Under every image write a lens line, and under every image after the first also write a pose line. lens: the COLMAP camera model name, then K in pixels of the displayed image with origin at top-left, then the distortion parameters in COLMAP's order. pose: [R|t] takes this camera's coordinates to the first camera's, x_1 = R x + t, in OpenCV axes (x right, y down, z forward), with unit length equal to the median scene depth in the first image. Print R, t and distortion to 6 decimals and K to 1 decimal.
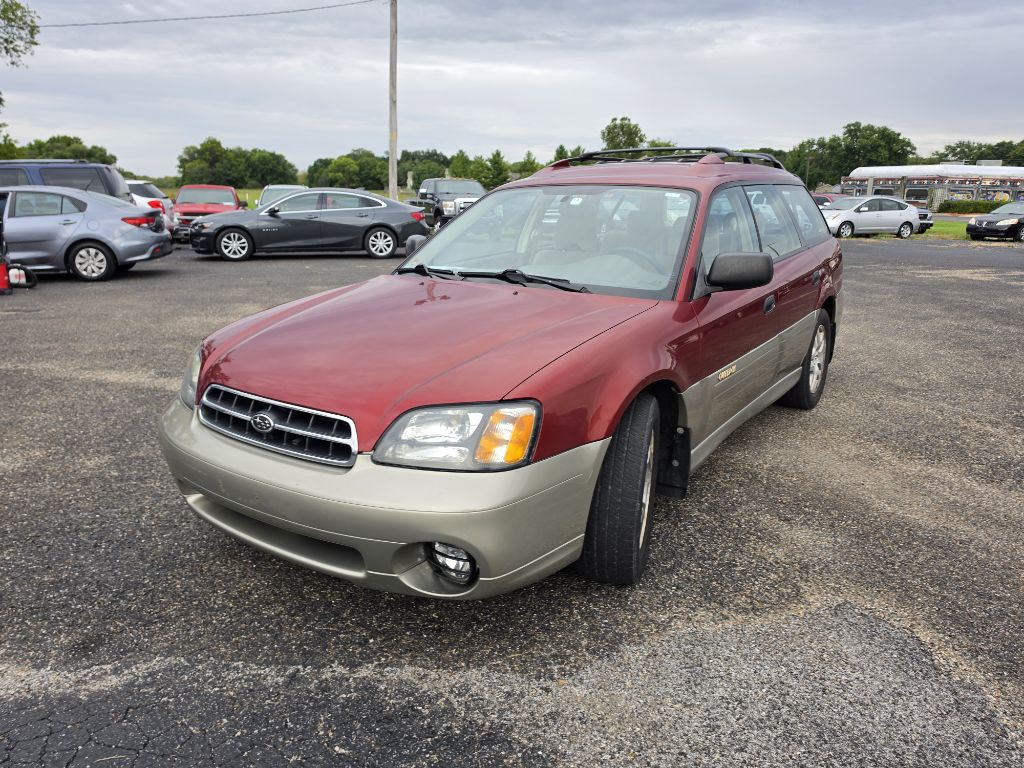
lens RADIAL K [[709.9, 0, 514.6], [0, 709.9, 384.9], [0, 0, 1]] dist [0.051895, -0.063022]
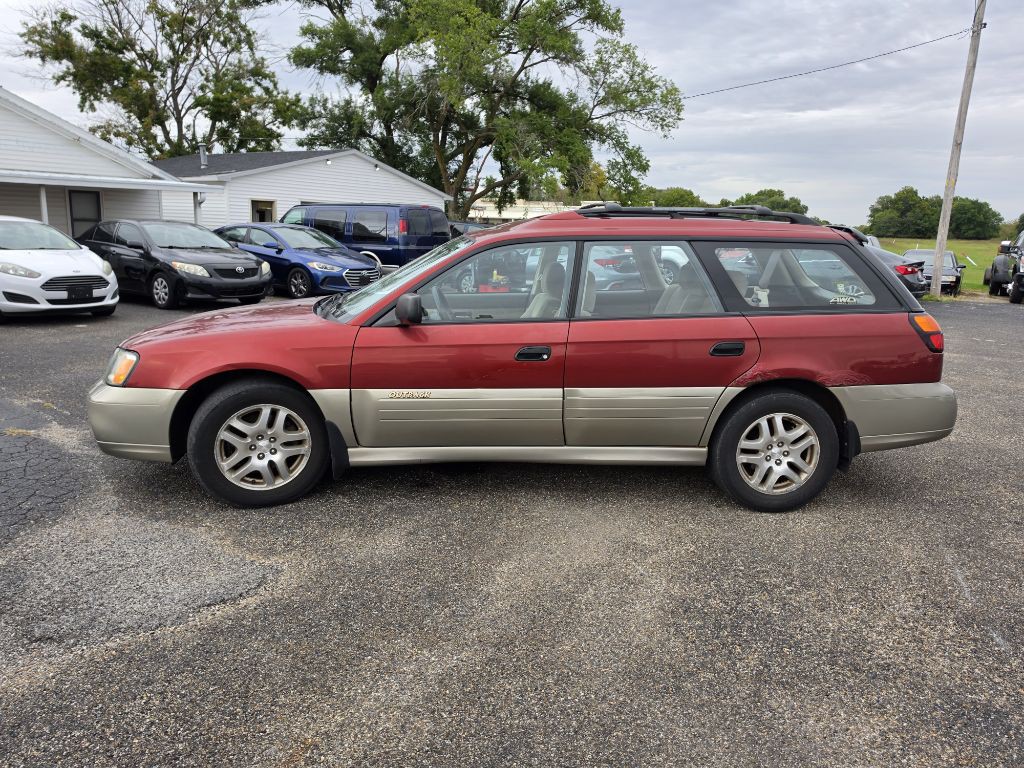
lens RADIAL K [[707.9, 0, 515.4], [0, 707.9, 390.3], [0, 0, 1]] dist [0.036954, -0.037157]
pose [[0.627159, 0.182856, -0.757123, 0.185101], [-0.224948, 0.973153, 0.048696, -0.017459], [0.745701, 0.139772, 0.651455, 0.053820]]
